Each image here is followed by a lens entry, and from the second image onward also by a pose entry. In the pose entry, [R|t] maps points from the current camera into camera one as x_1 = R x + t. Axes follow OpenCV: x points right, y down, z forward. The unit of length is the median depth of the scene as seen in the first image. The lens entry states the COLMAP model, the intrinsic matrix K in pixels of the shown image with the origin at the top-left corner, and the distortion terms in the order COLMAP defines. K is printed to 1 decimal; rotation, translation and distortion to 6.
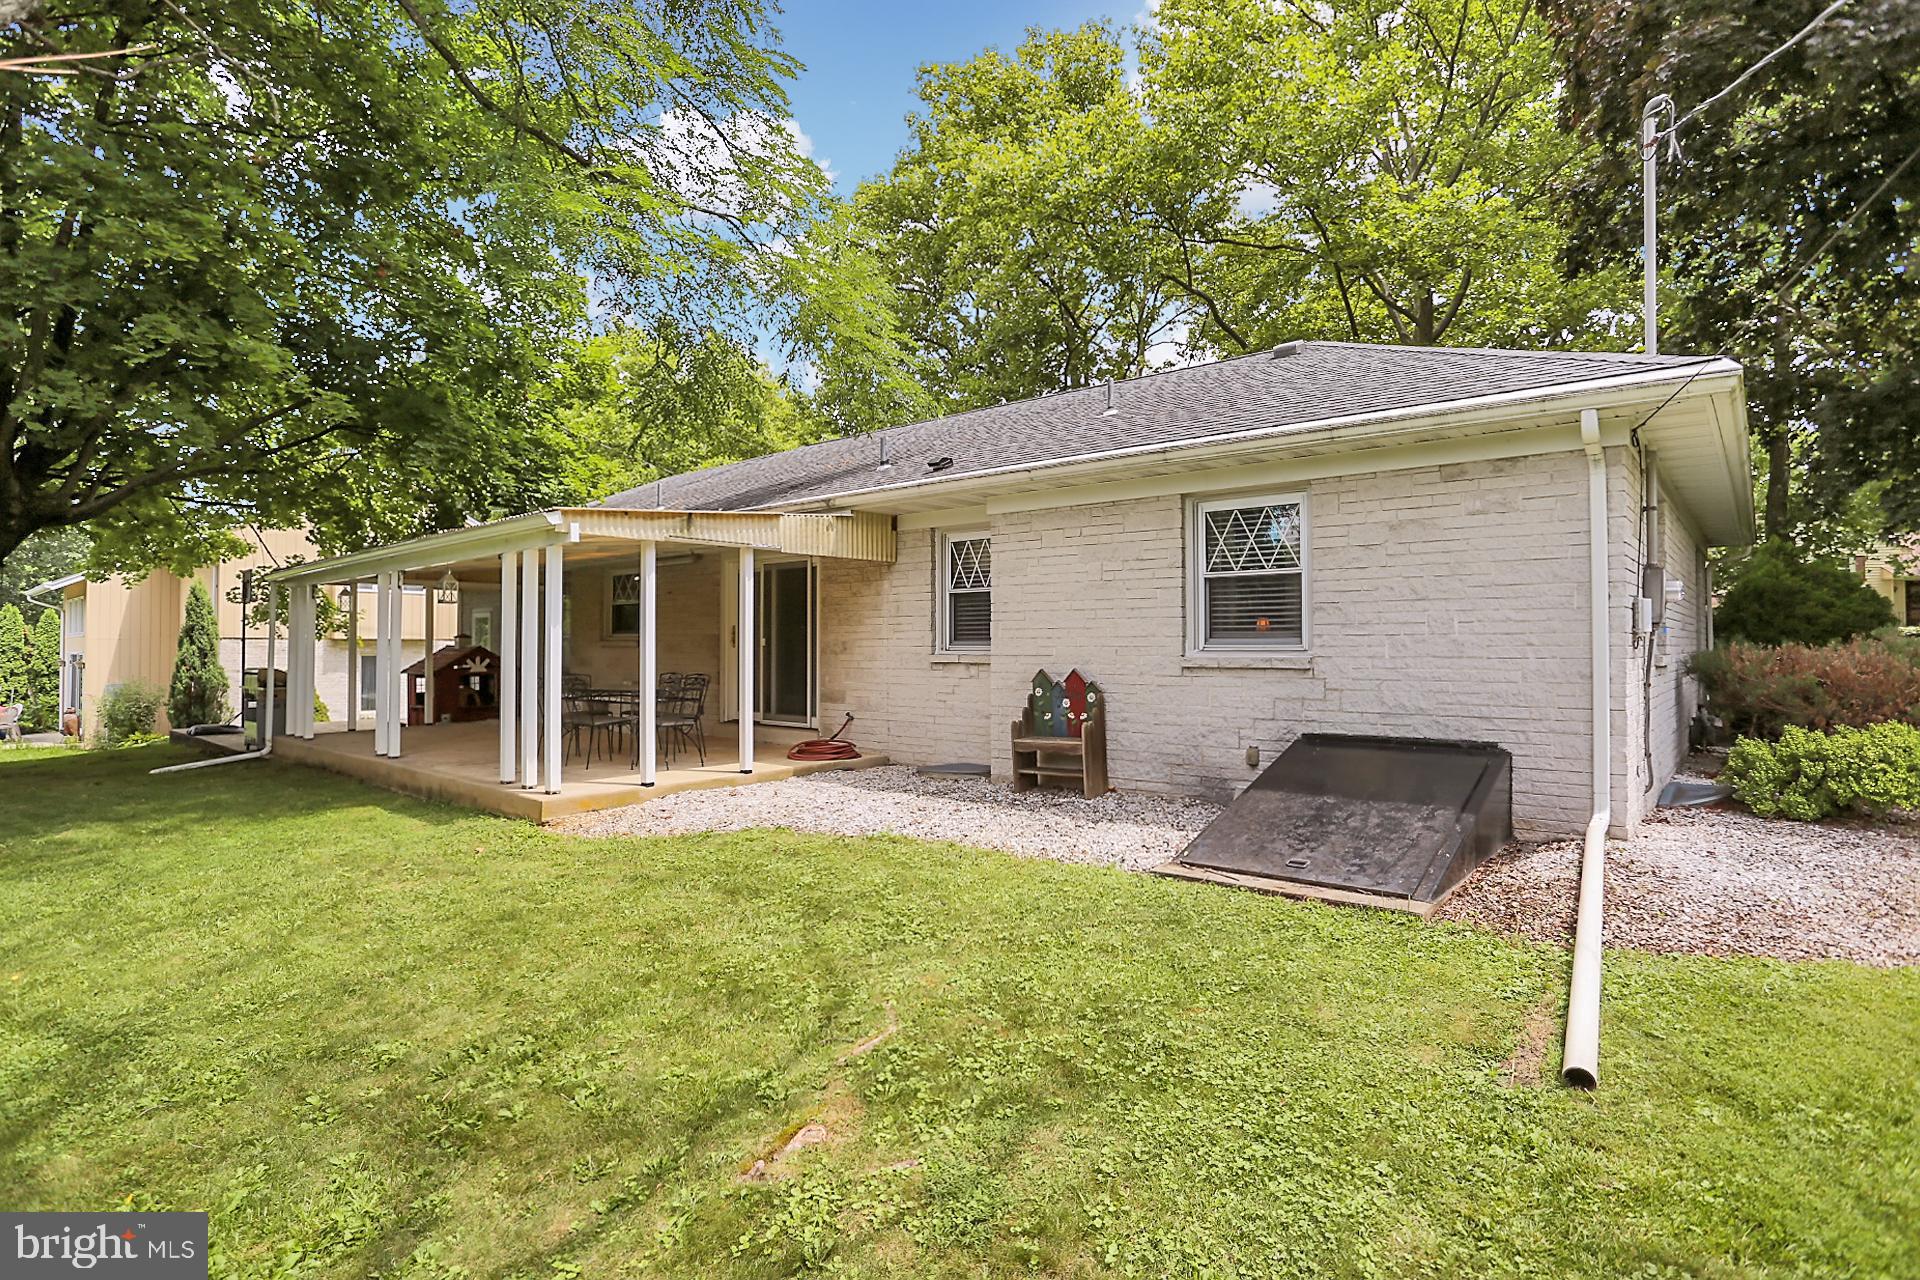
lens RADIAL K [[940.9, 0, 950.8], [0, 940.9, 629.2], [0, 0, 1]] dist [-0.083863, 0.037016]
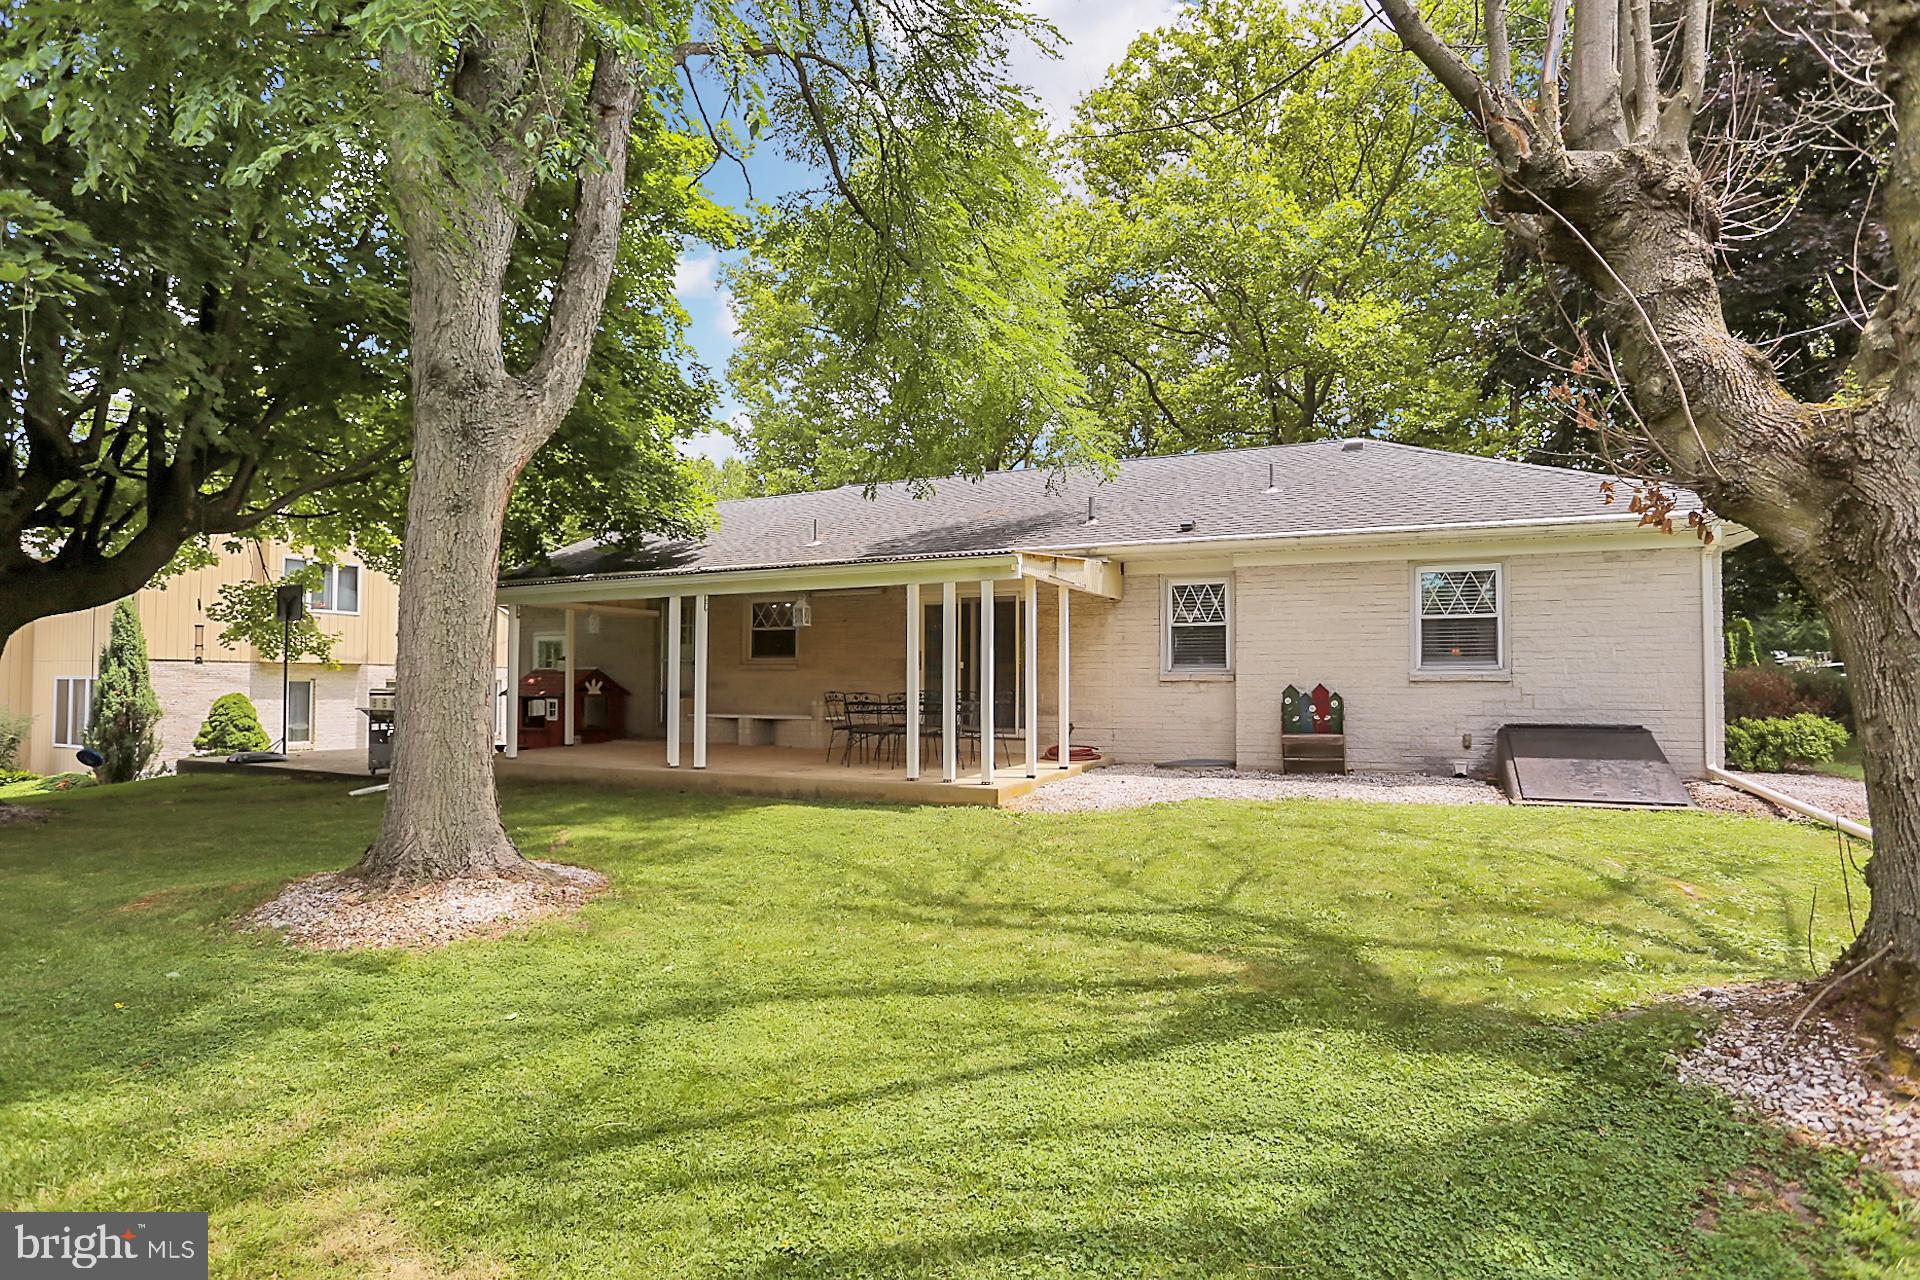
lens RADIAL K [[959.2, 0, 960.0], [0, 959.2, 640.0], [0, 0, 1]] dist [-0.075846, 0.031409]
pose [[0.964345, 0.014549, 0.264249, -0.754586], [-0.008246, 0.999655, -0.024948, 0.018427], [-0.264521, 0.021880, 0.964132, -0.199217]]
